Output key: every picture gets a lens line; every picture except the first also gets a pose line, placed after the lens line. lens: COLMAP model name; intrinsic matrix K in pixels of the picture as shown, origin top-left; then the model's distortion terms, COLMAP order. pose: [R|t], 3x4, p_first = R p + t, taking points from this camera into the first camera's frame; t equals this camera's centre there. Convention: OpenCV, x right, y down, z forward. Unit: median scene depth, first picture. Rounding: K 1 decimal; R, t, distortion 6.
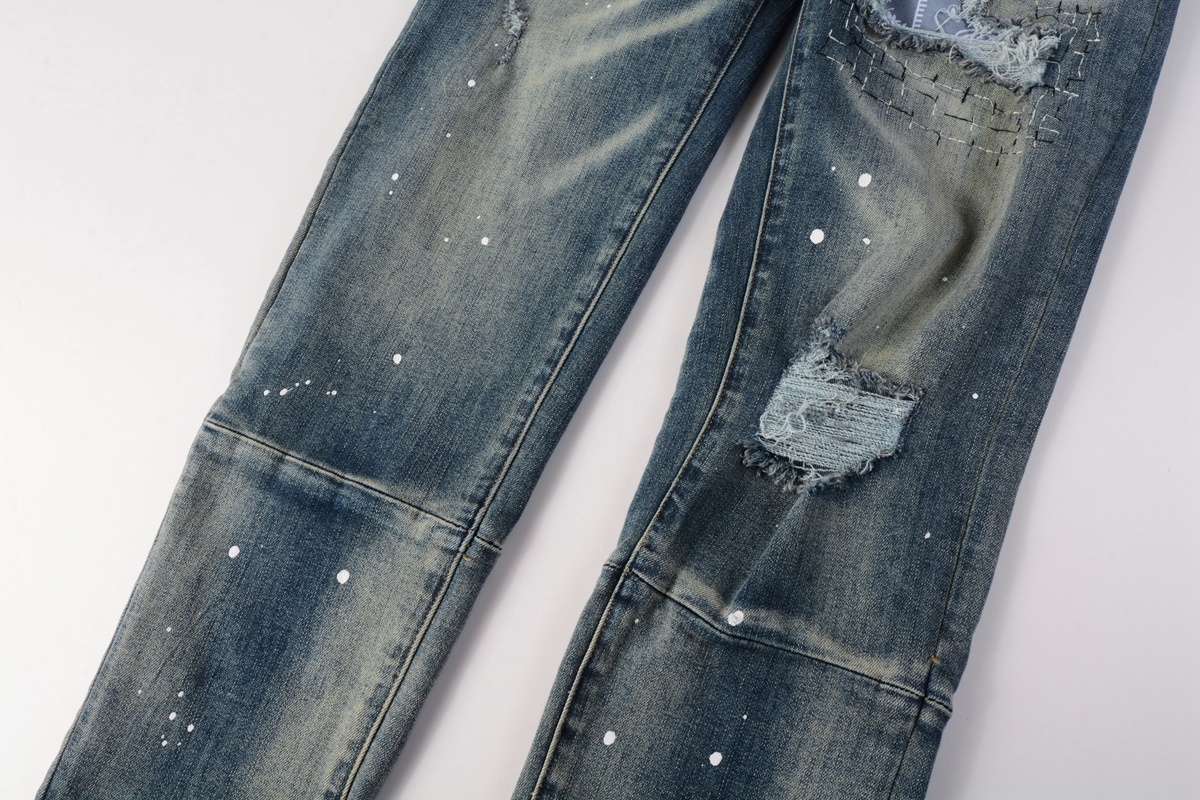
lens RADIAL K [[922.5, 0, 604.1], [0, 922.5, 404.5], [0, 0, 1]] dist [-0.015852, -0.006816]
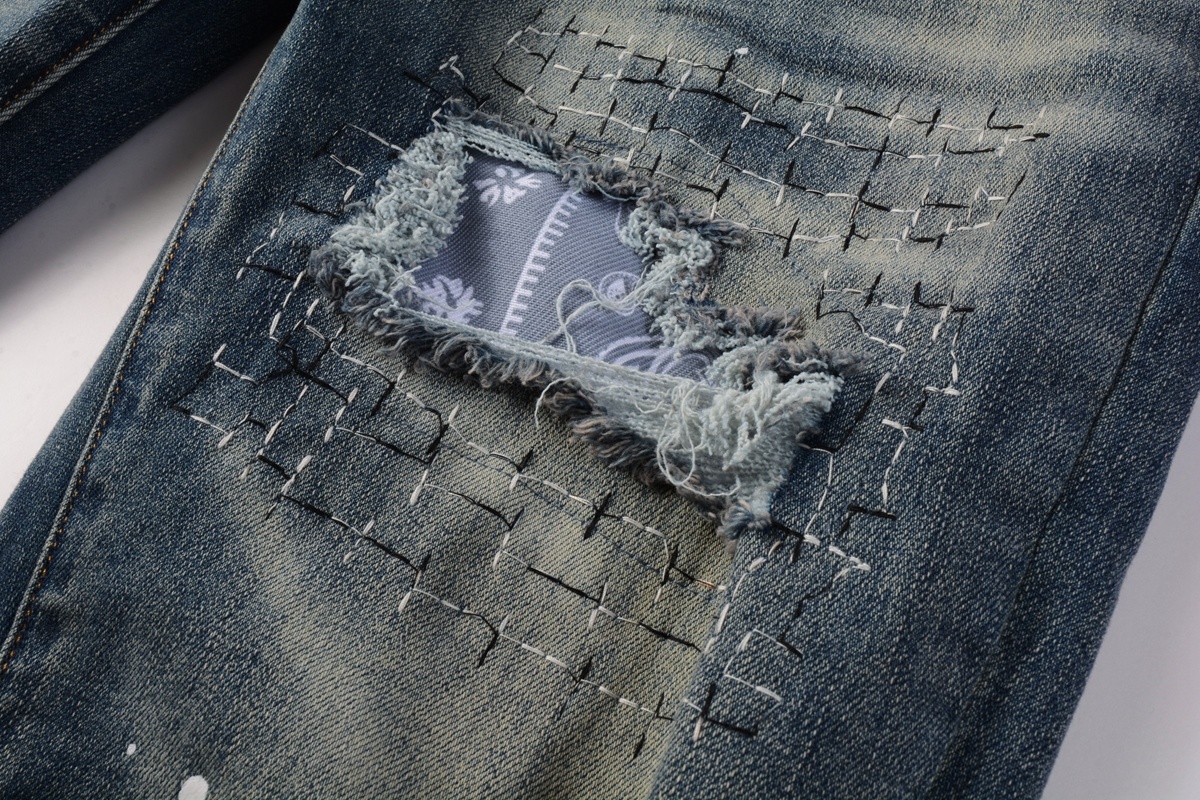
lens RADIAL K [[1232.2, 0, 600.2], [0, 1232.2, 399.5], [0, 0, 1]] dist [-0.025638, 0.000000]
pose [[0.993955, 0.043743, -0.100695, 0.453718], [-0.062281, 0.979989, -0.189059, -0.300163], [0.090410, 0.194188, 0.976789, 0.545541]]
